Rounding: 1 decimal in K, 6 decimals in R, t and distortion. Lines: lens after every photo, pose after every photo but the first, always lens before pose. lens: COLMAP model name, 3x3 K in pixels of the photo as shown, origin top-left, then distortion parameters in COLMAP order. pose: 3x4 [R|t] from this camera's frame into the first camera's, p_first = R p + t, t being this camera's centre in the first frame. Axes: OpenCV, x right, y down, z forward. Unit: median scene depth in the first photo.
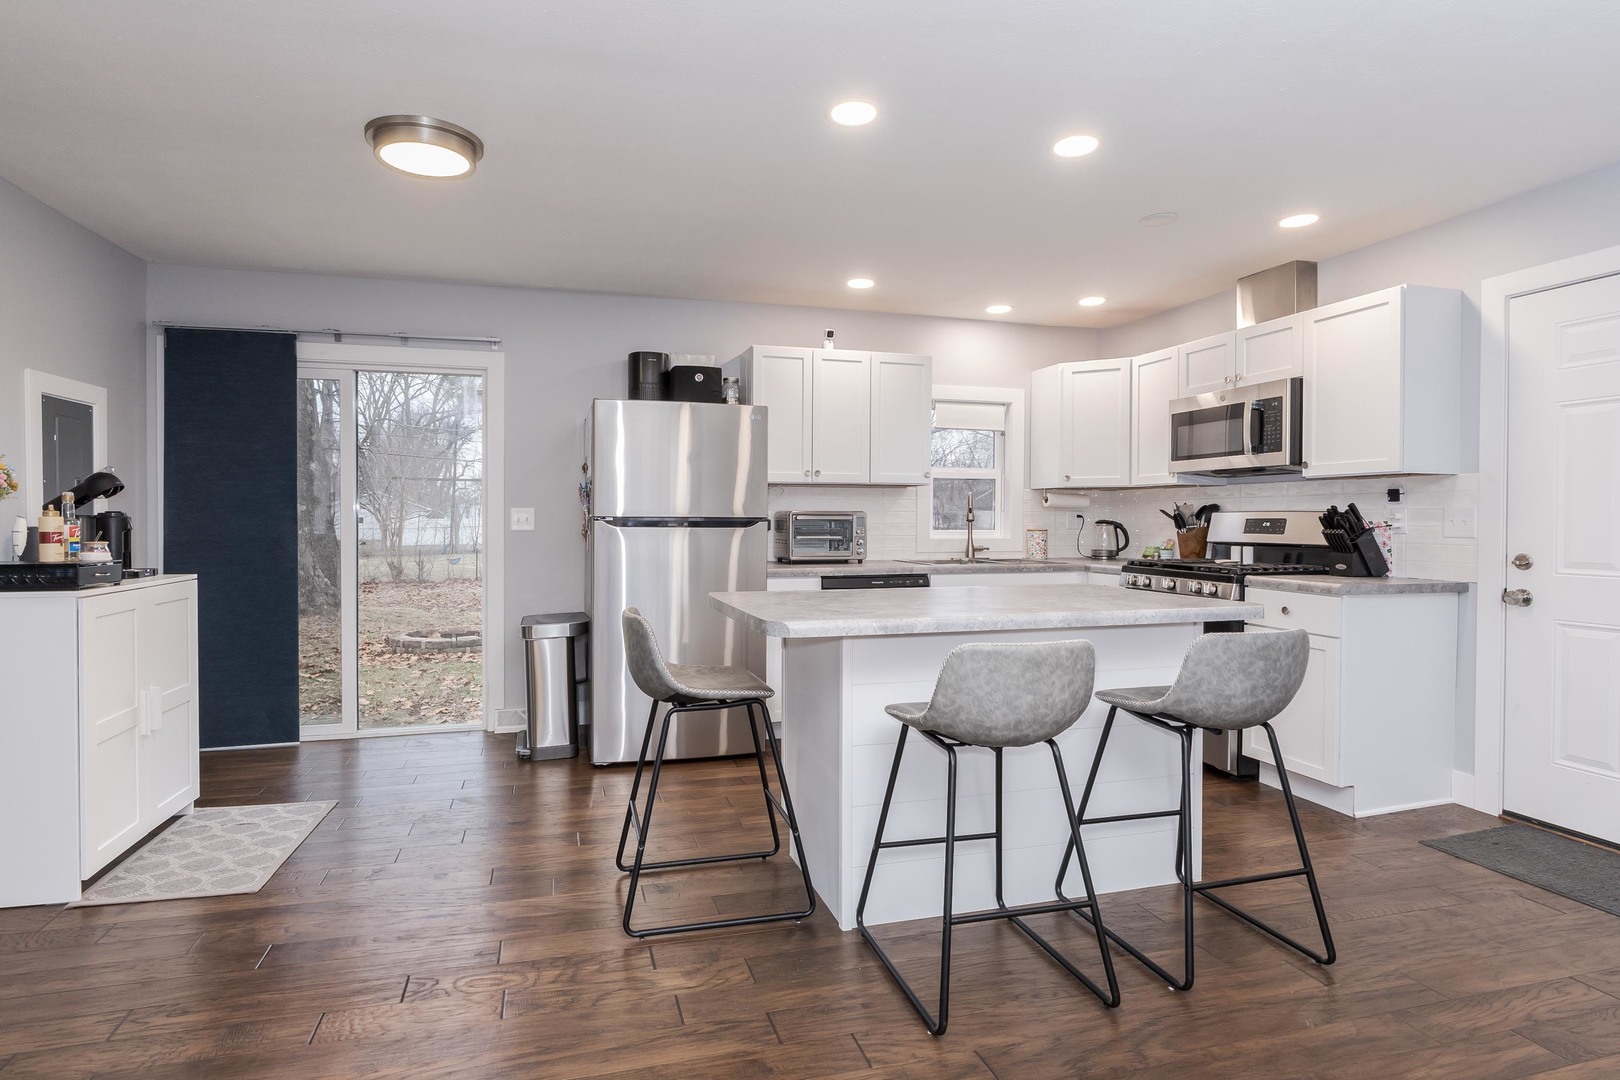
lens RADIAL K [[889.3, 0, 807.9], [0, 889.3, 526.1], [0, 0, 1]] dist [-0.005136, -0.001223]
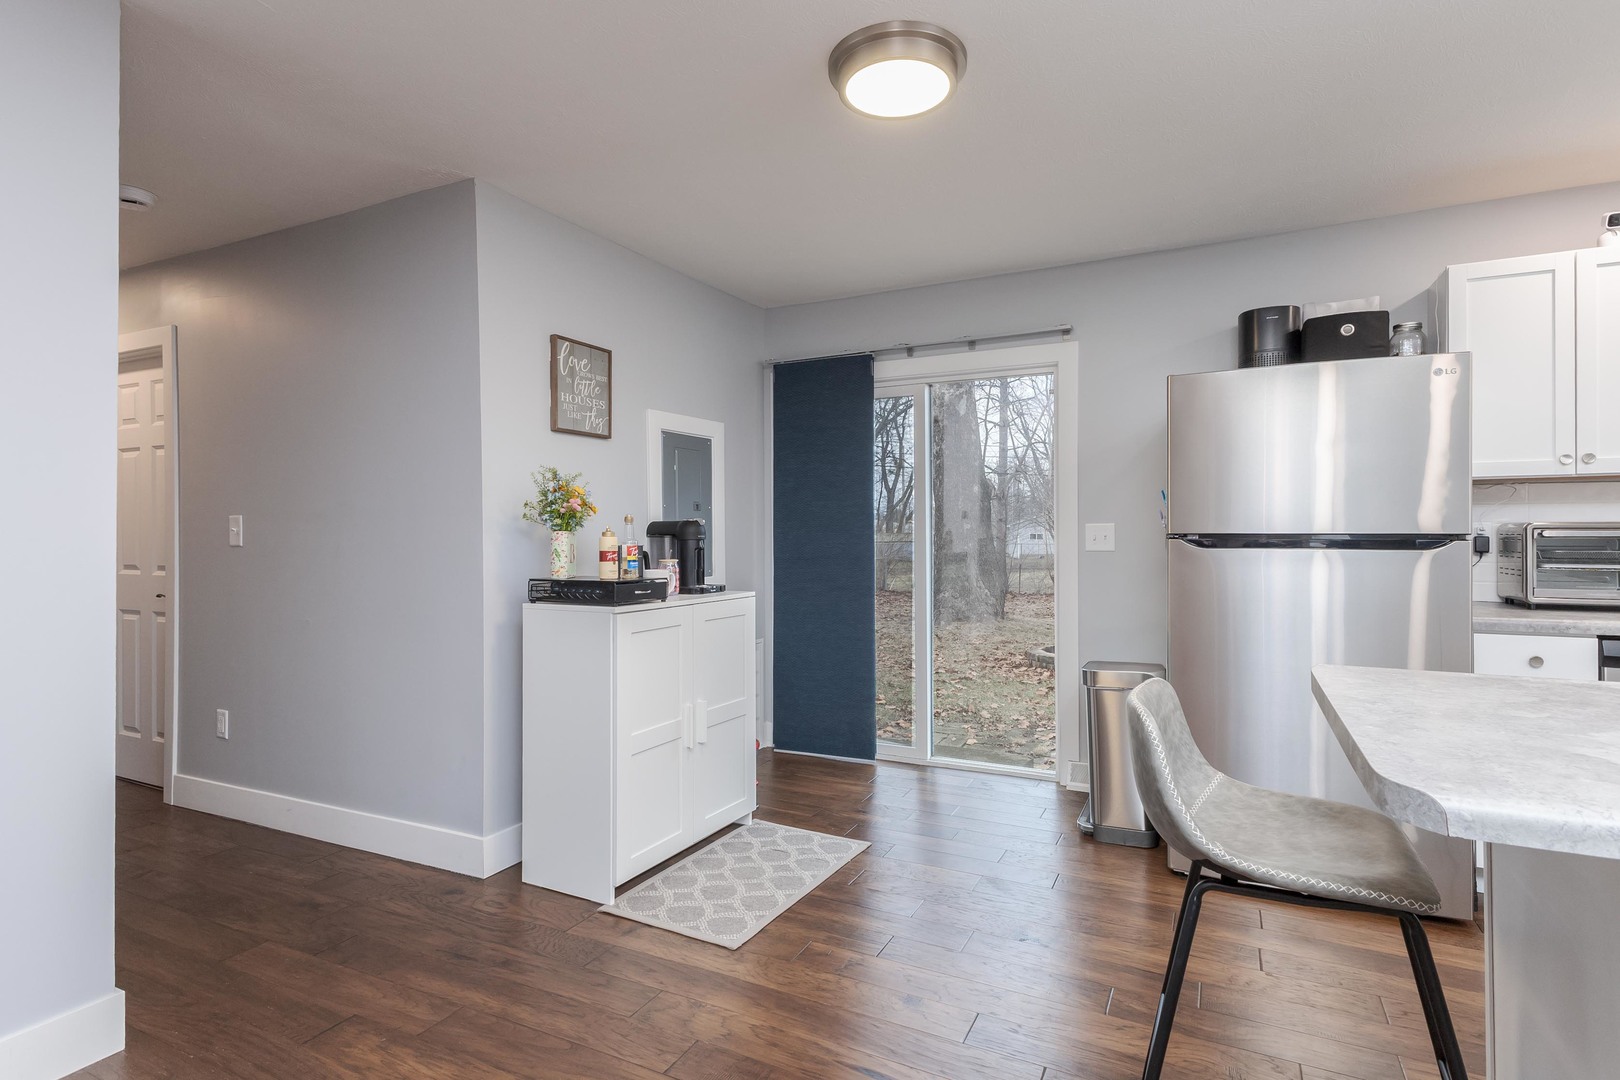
lens RADIAL K [[828.8, 0, 813.2], [0, 828.8, 528.6], [0, 0, 1]] dist [0.029300, -0.013301]
pose [[0.733906, -0.009120, -0.679189, 0.013014], [-0.002100, 0.999875, -0.015696, -0.002933], [0.679247, 0.012946, 0.733795, 0.262464]]
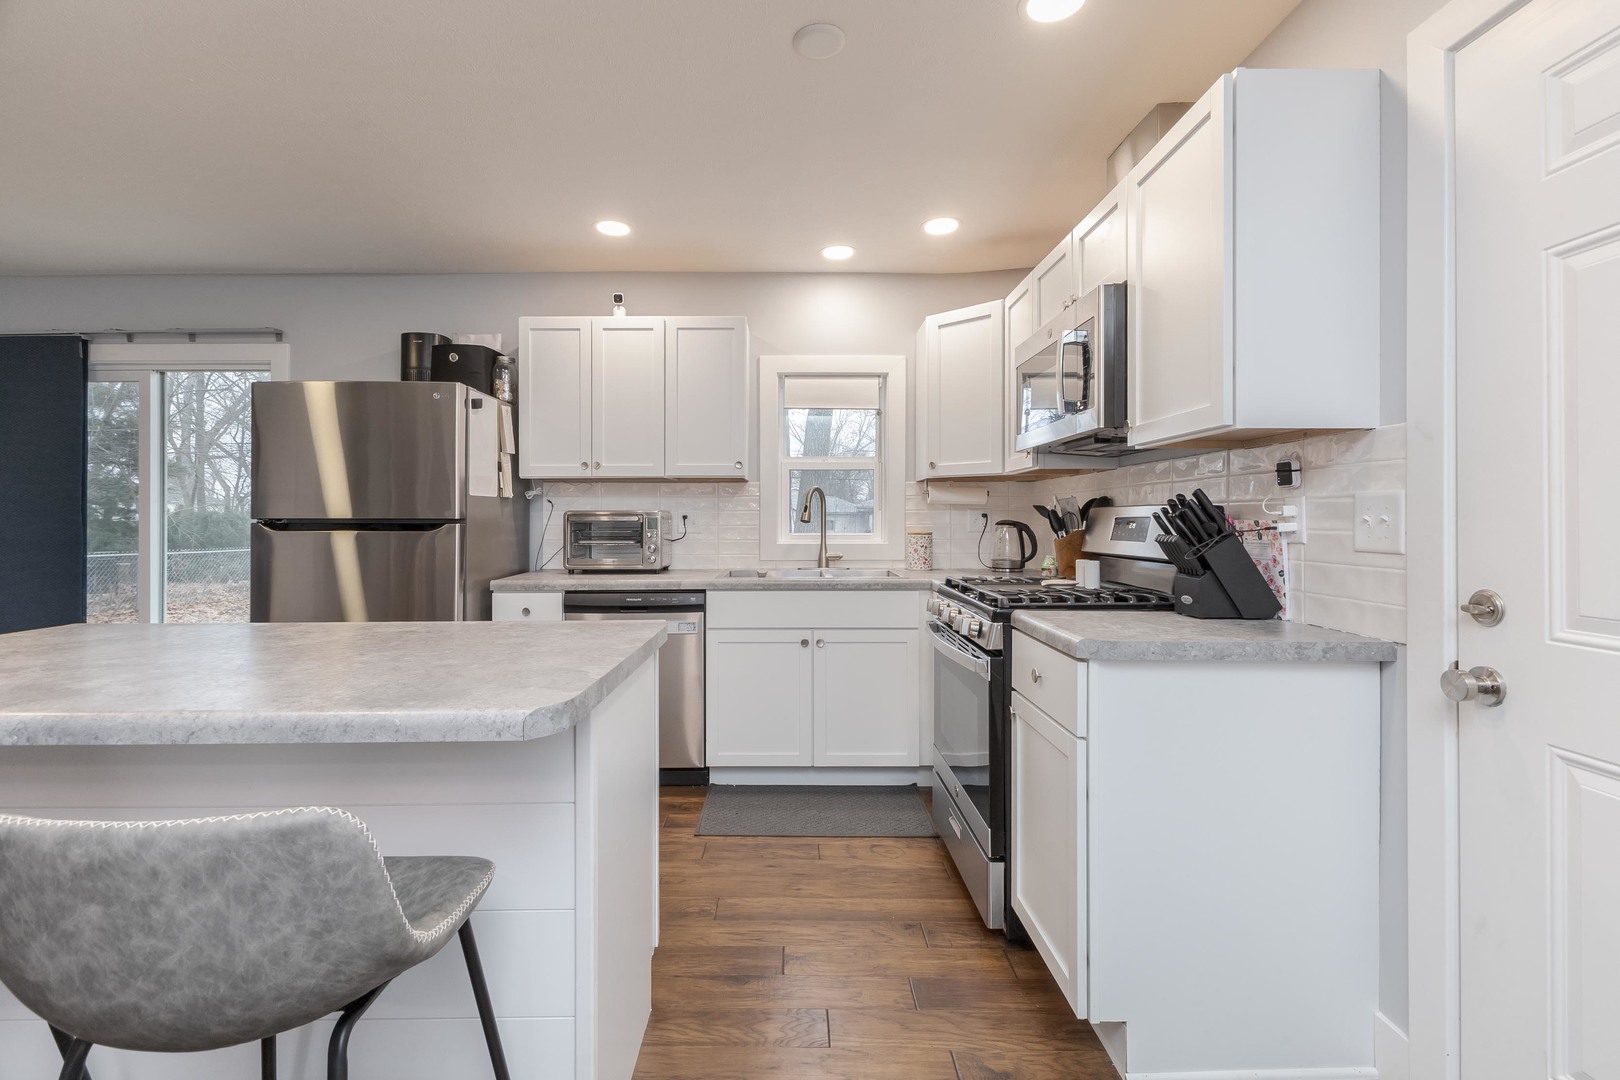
lens RADIAL K [[778.4, 0, 808.9], [0, 778.4, 516.3], [0, 0, 1]] dist [0.001325, 0.000111]
pose [[0.959910, -0.004522, -0.280272, 0.444903], [0.000616, 0.999901, -0.014024, -0.001235], [0.280308, 0.013289, 0.959818, 0.390781]]
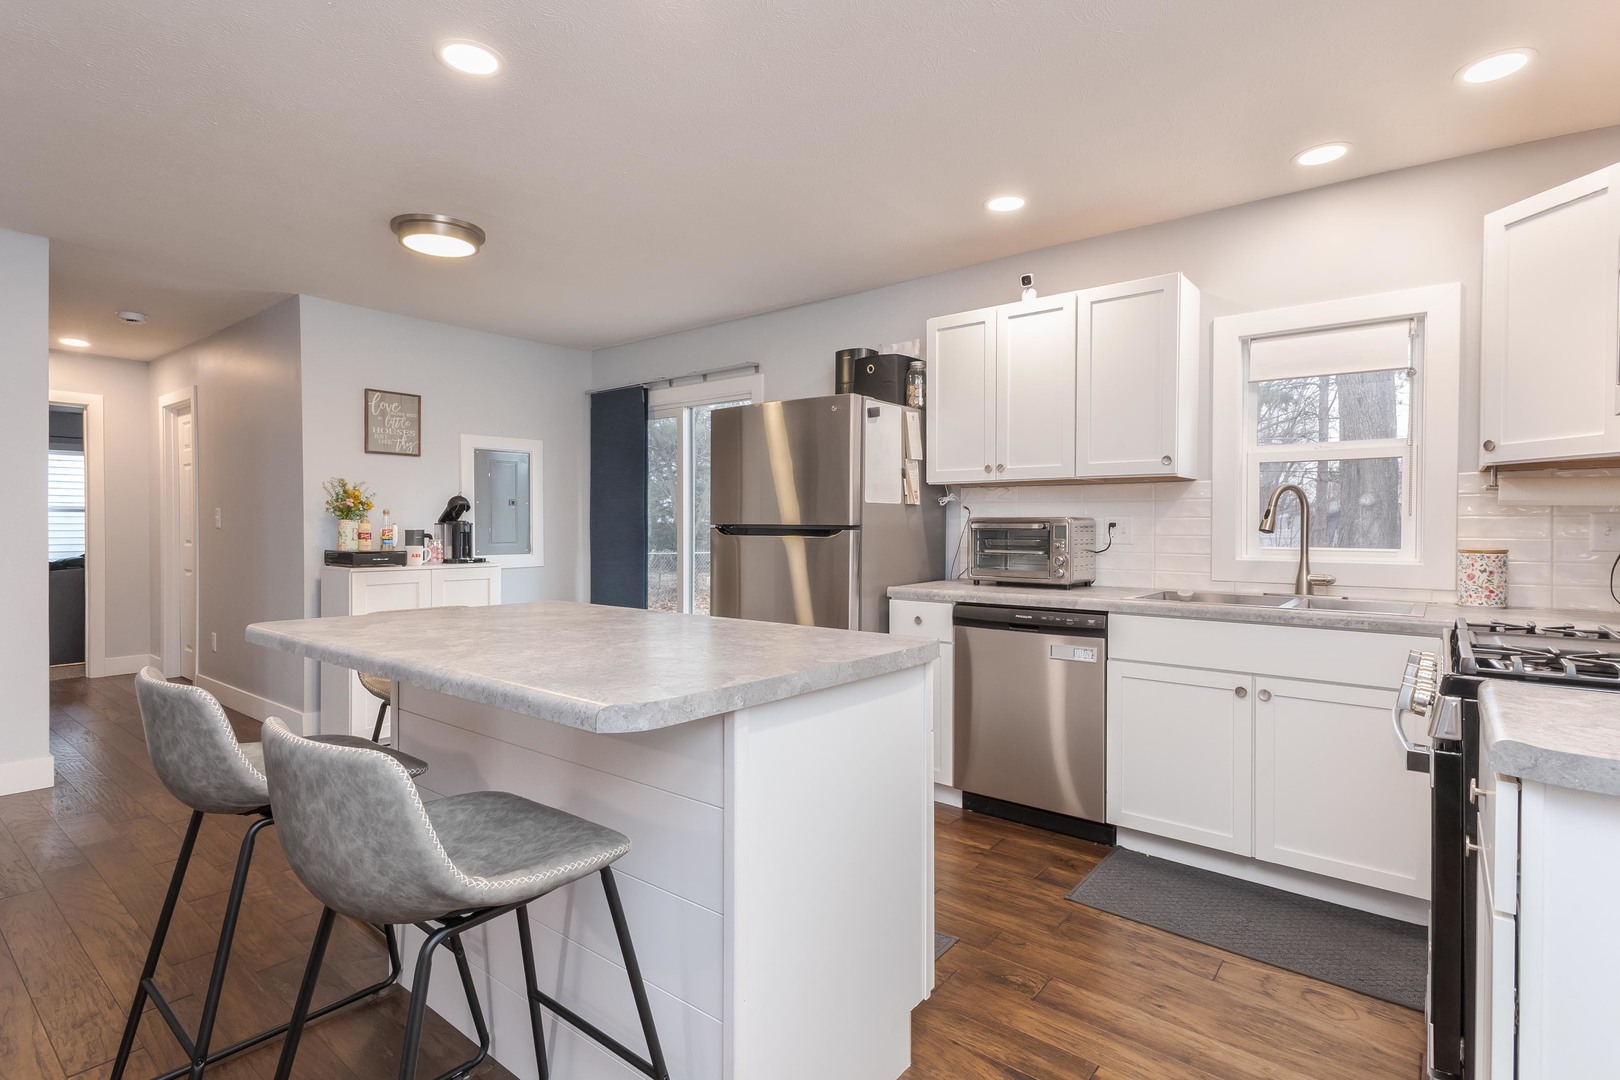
lens RADIAL K [[821.4, 0, 773.0], [0, 821.4, 534.6], [0, 0, 1]] dist [0.021650, -0.000736]
pose [[0.545670, 0.009314, -0.837949, 0.546063], [-0.012042, 0.999922, 0.003272, -0.002129], [0.837914, 0.008305, 0.545739, 0.493644]]
